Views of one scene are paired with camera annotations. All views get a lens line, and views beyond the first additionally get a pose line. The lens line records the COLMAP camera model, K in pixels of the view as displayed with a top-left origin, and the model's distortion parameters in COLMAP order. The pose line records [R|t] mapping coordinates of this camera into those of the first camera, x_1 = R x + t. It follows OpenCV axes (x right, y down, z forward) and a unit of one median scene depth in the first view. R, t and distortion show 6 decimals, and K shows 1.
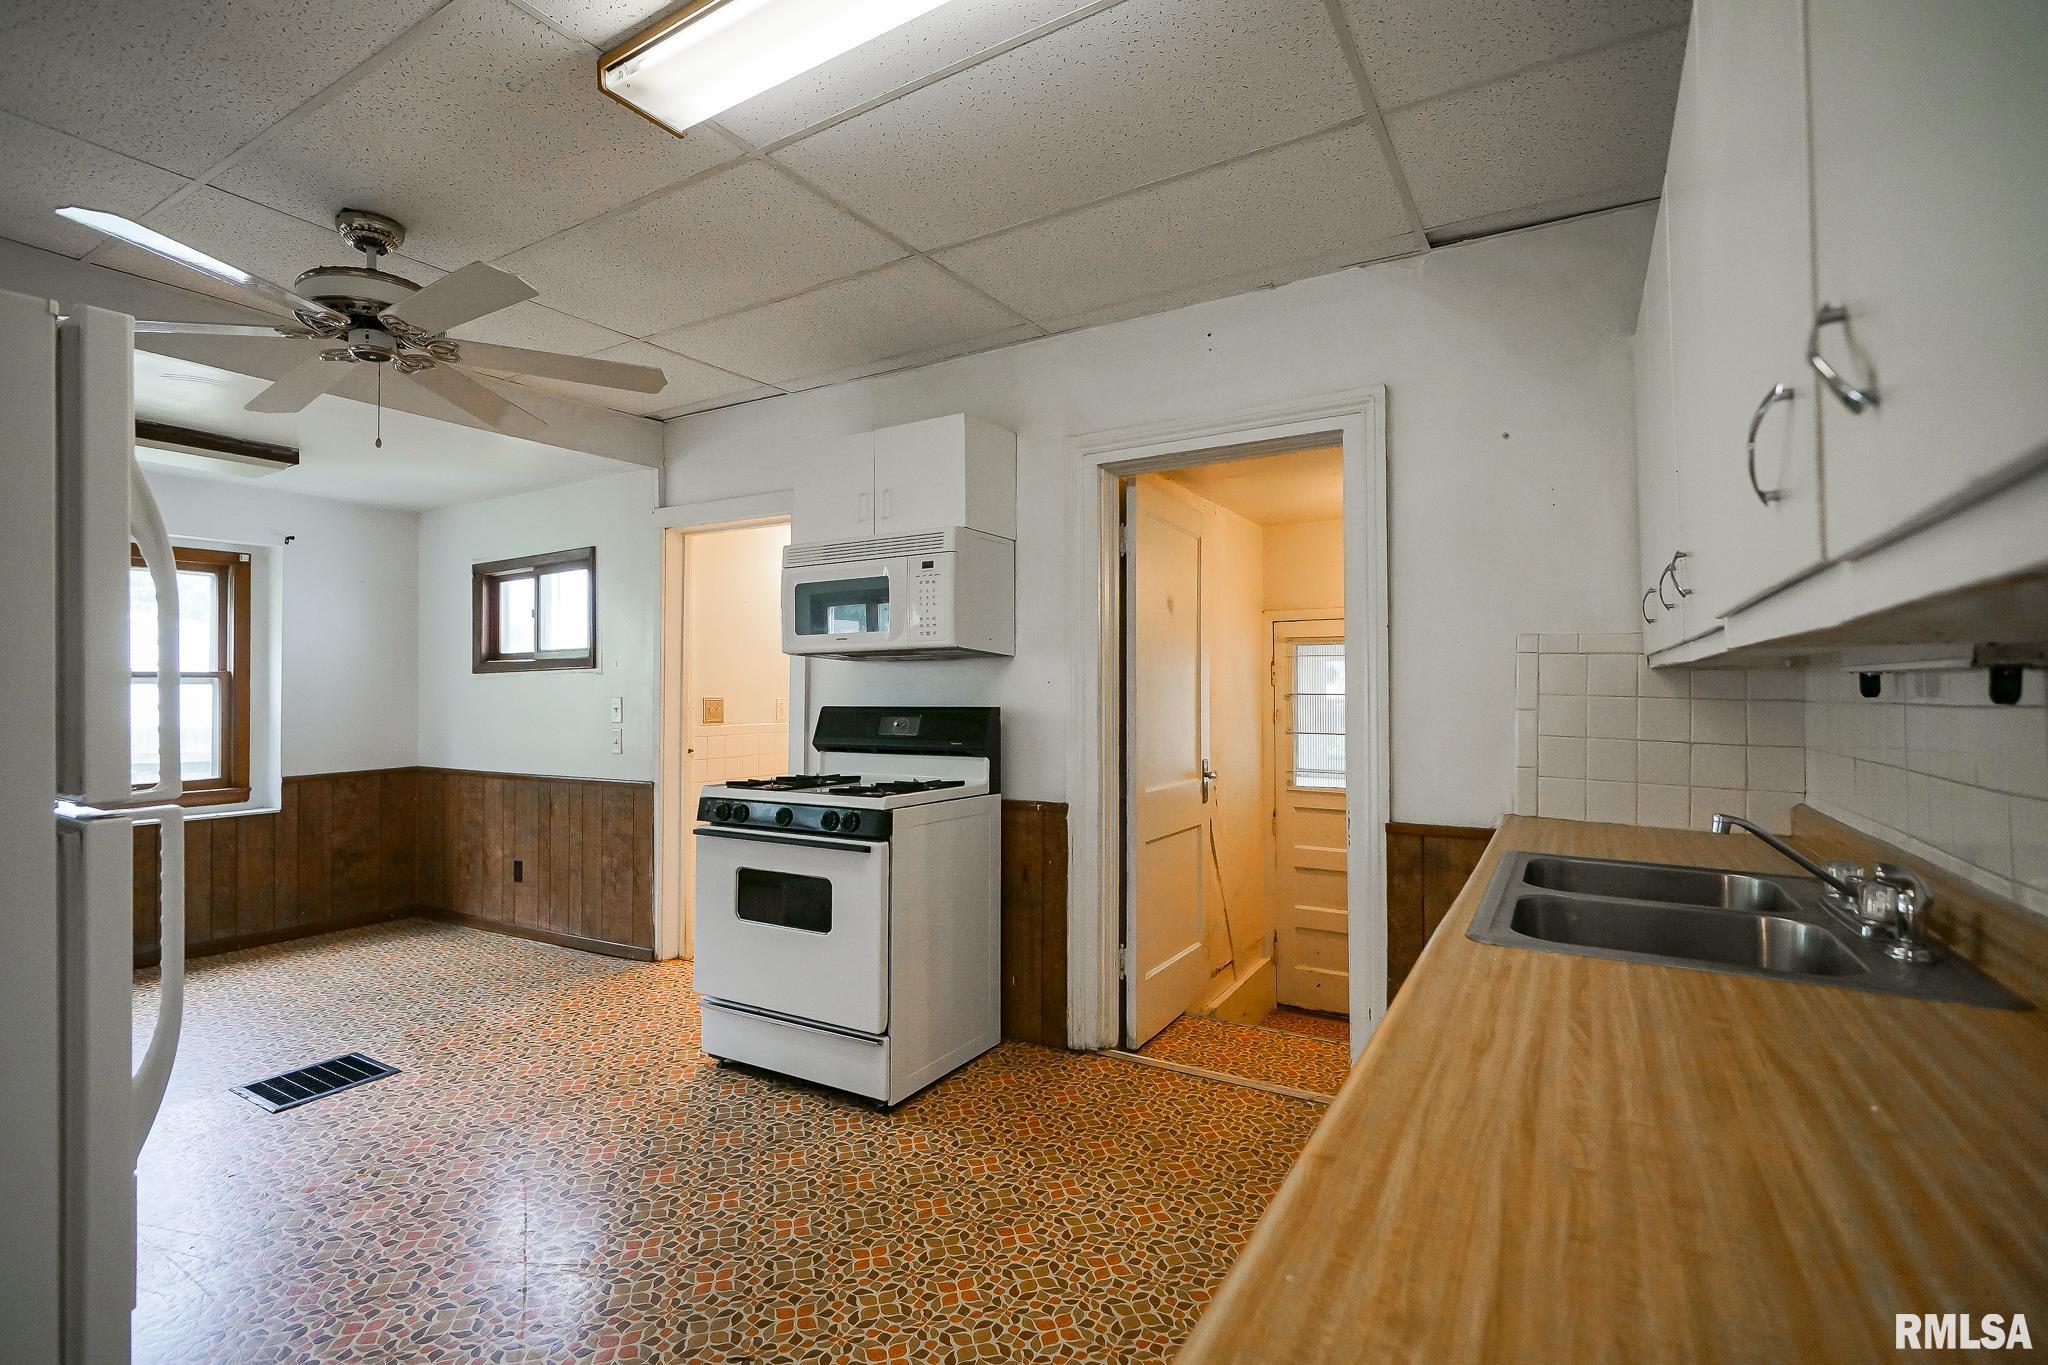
lens RADIAL K [[957.2, 0, 1032.3], [0, 957.2, 673.8], [0, 0, 1]] dist [0.010158, -0.001044]
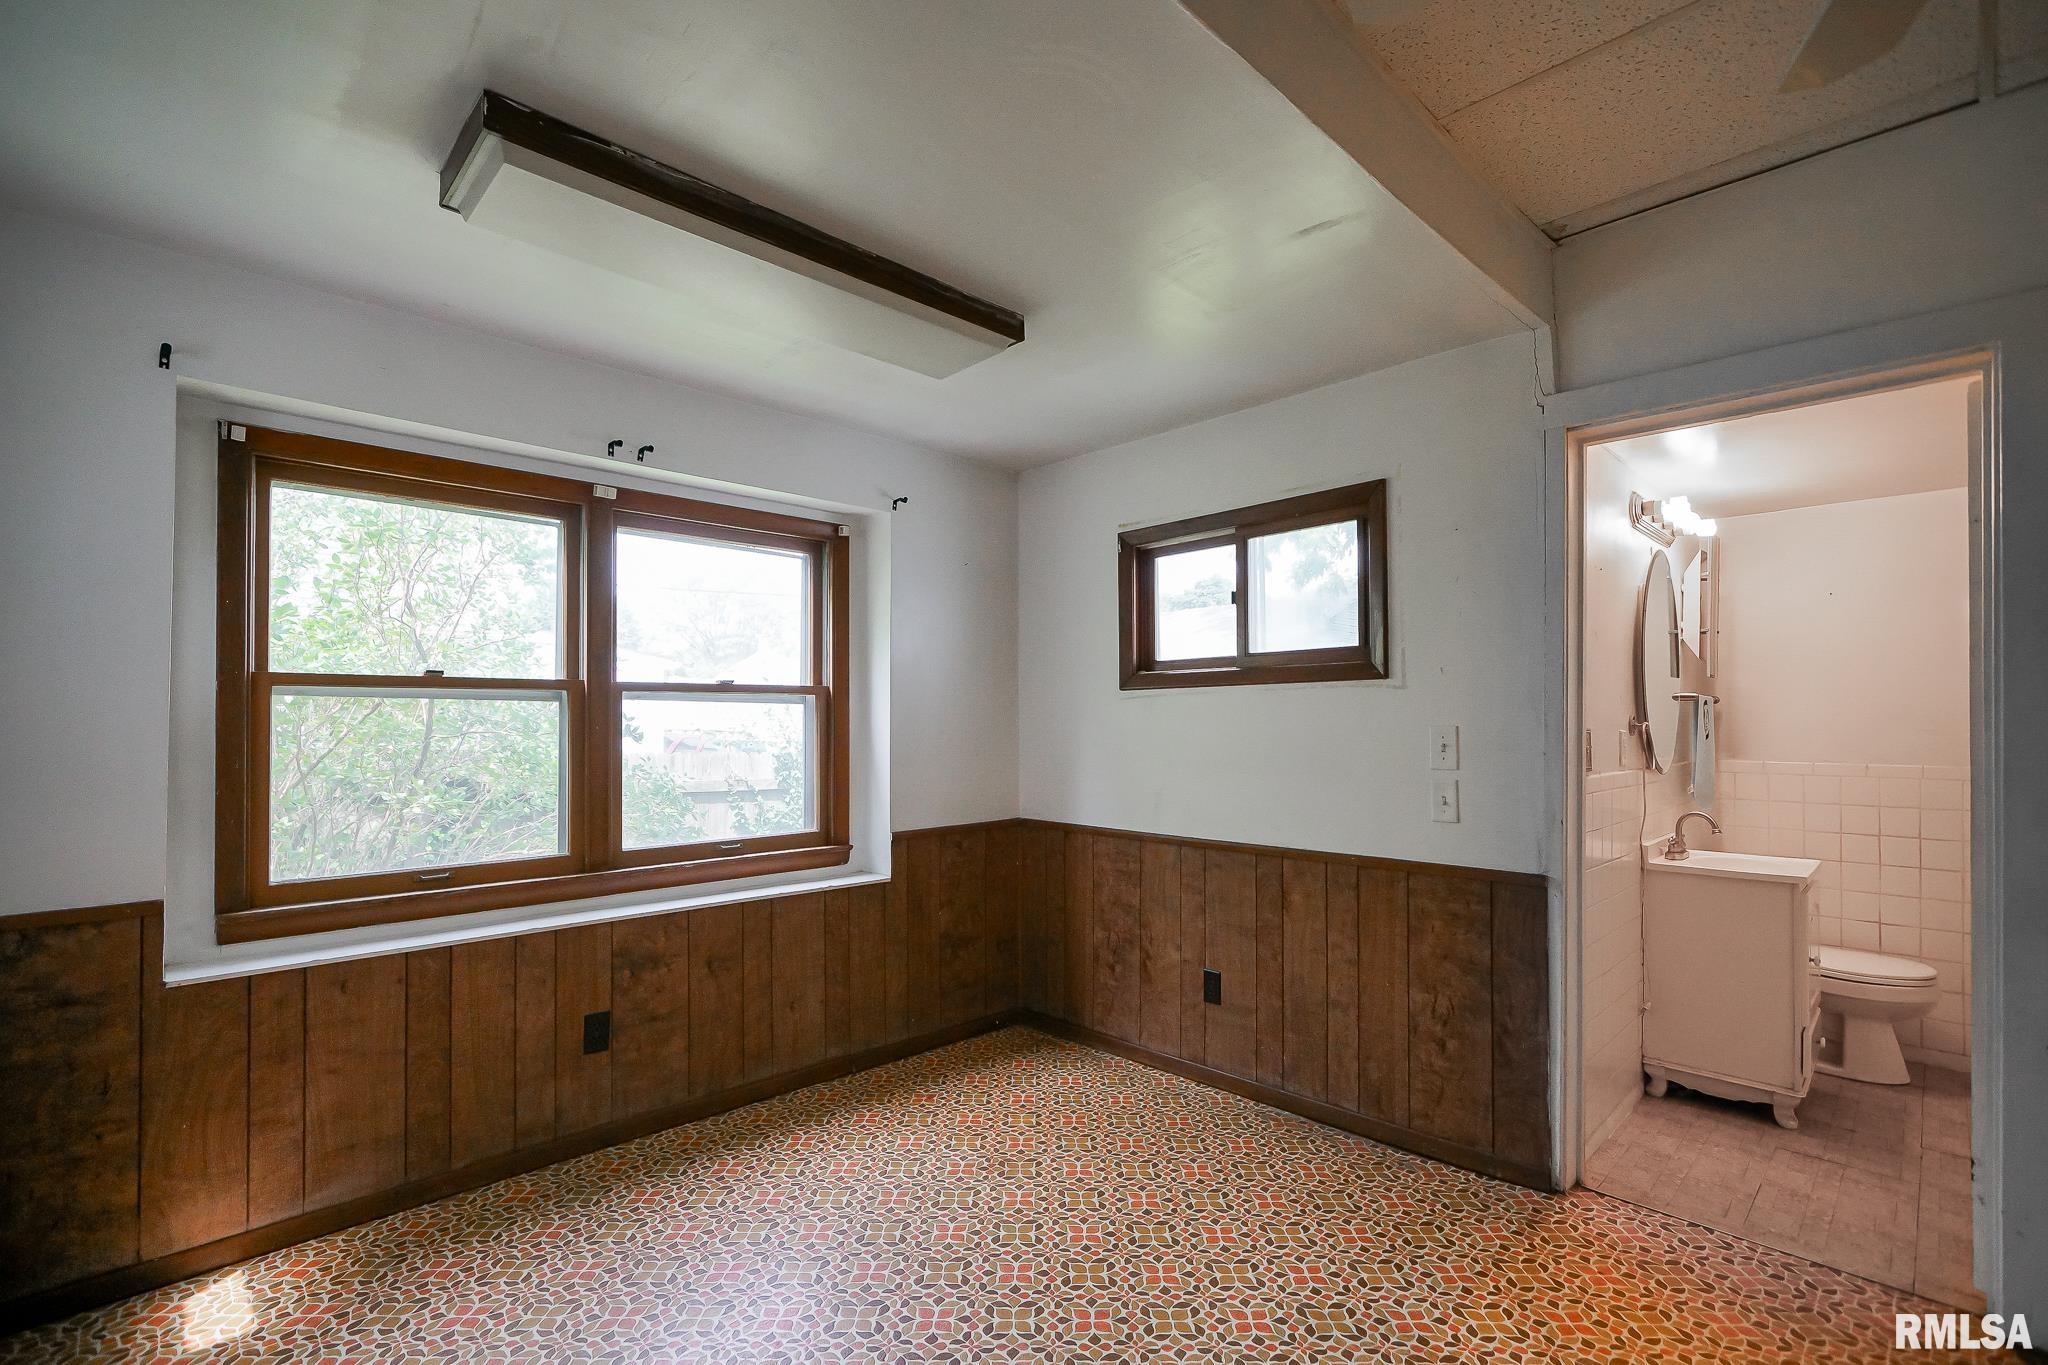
lens RADIAL K [[957.2, 0, 1027.1], [0, 957.2, 712.5], [0, 0, 1]] dist [0.010158, -0.001044]
pose [[0.965241, 0.005036, -0.261312, -0.487257], [-0.002008, 0.999928, 0.011853, 0.008427], [0.261353, -0.010916, 0.965182, 0.330305]]
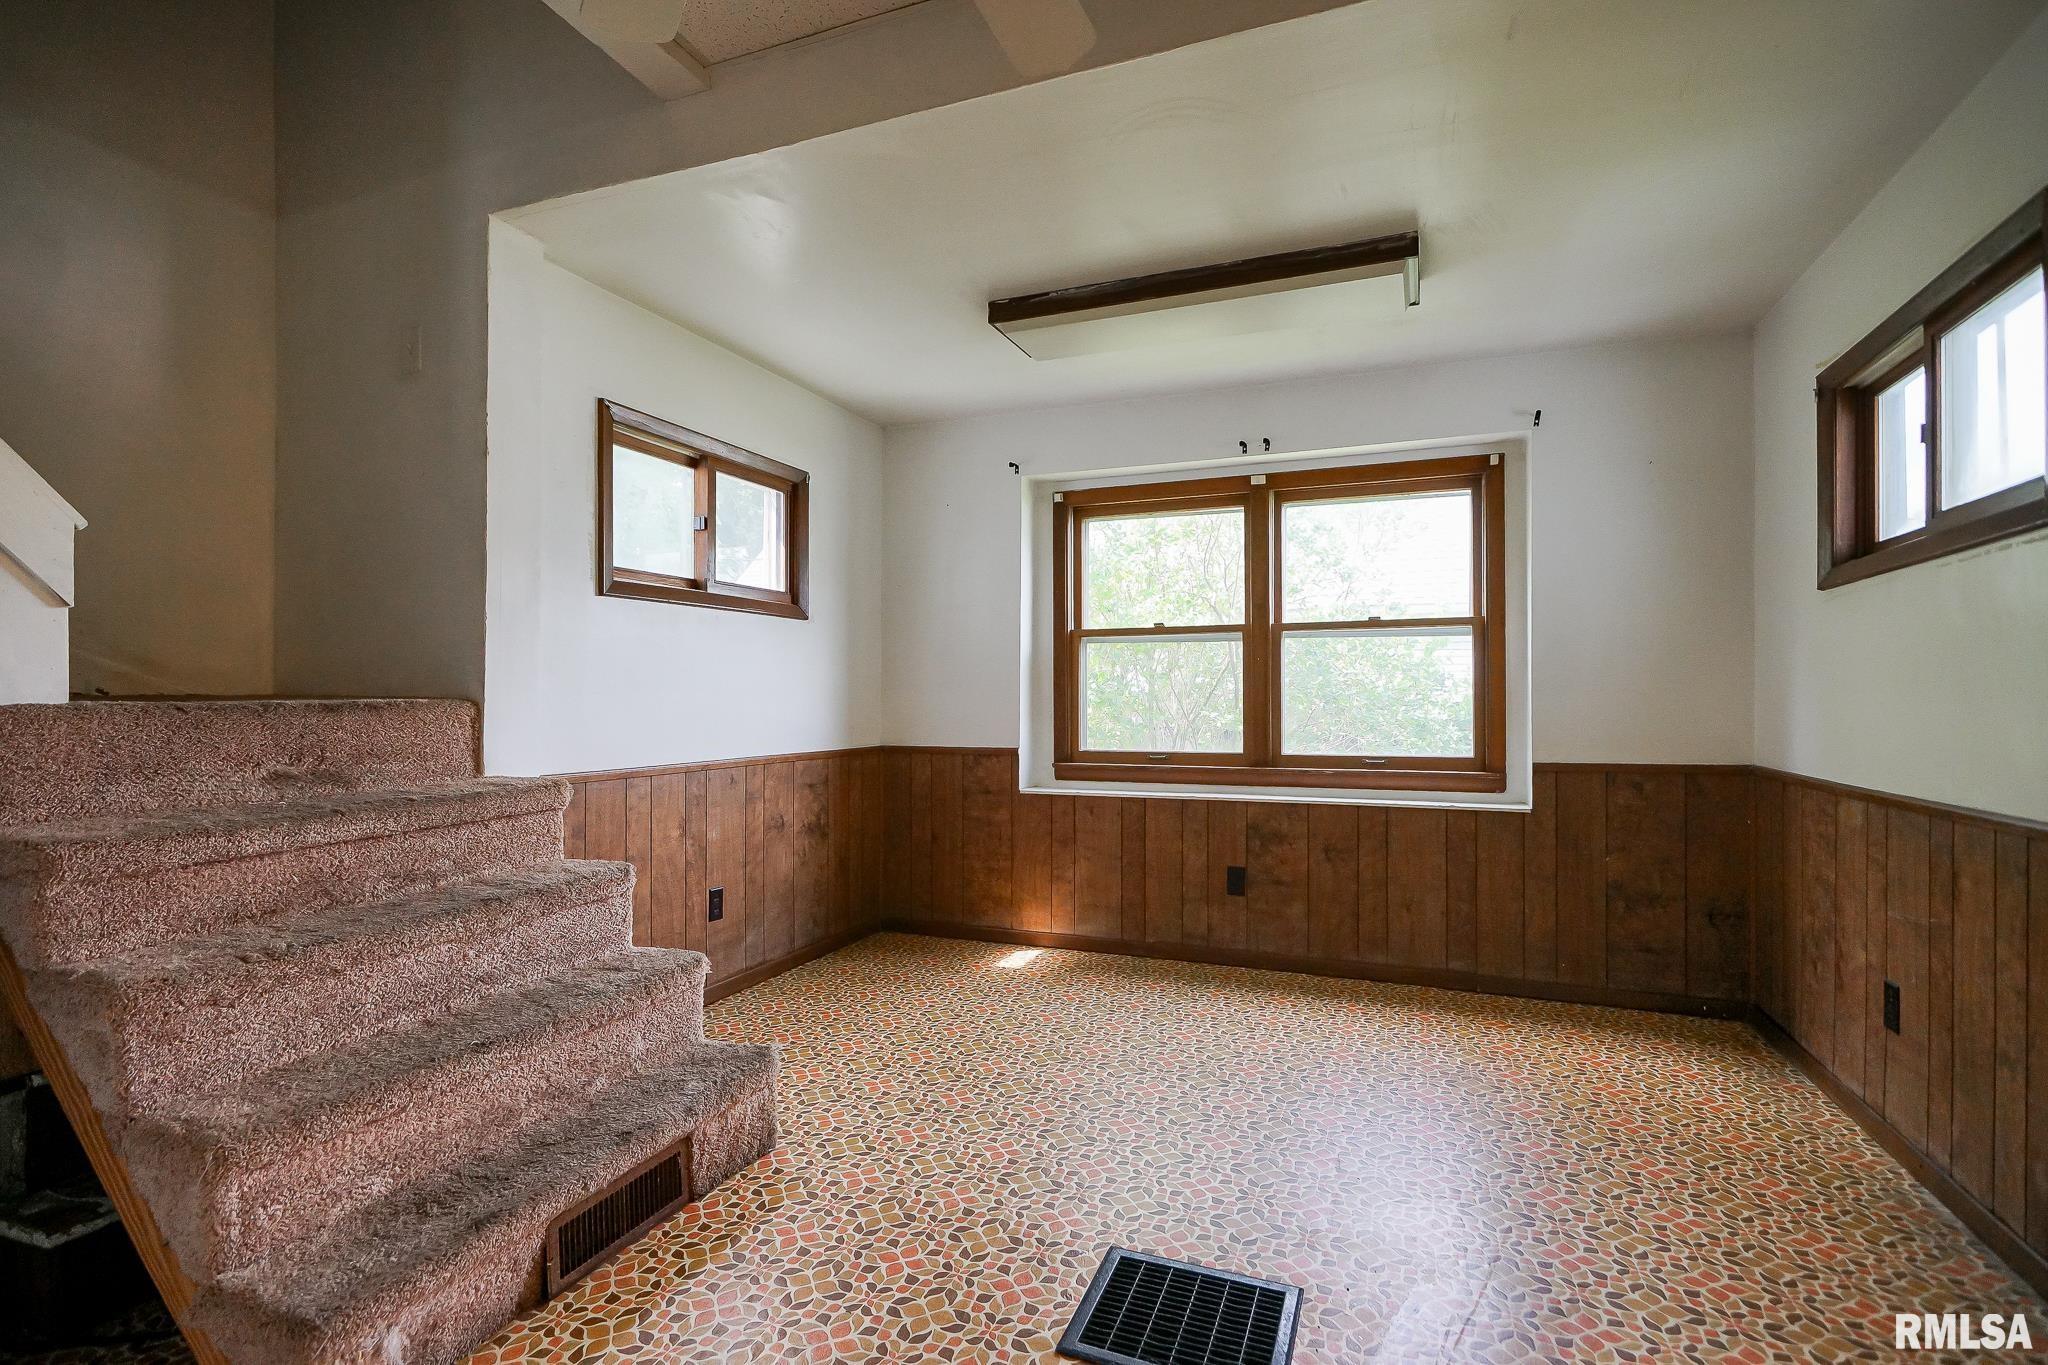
lens RADIAL K [[957.2, 0, 1037.4], [0, 957.2, 703.6], [0, 0, 1]] dist [0.010158, -0.001044]
pose [[0.159628, 0.012014, -0.987104, -0.149537], [0.017120, 0.999742, 0.014936, 0.047428], [0.987029, -0.019284, 0.159381, 0.528778]]
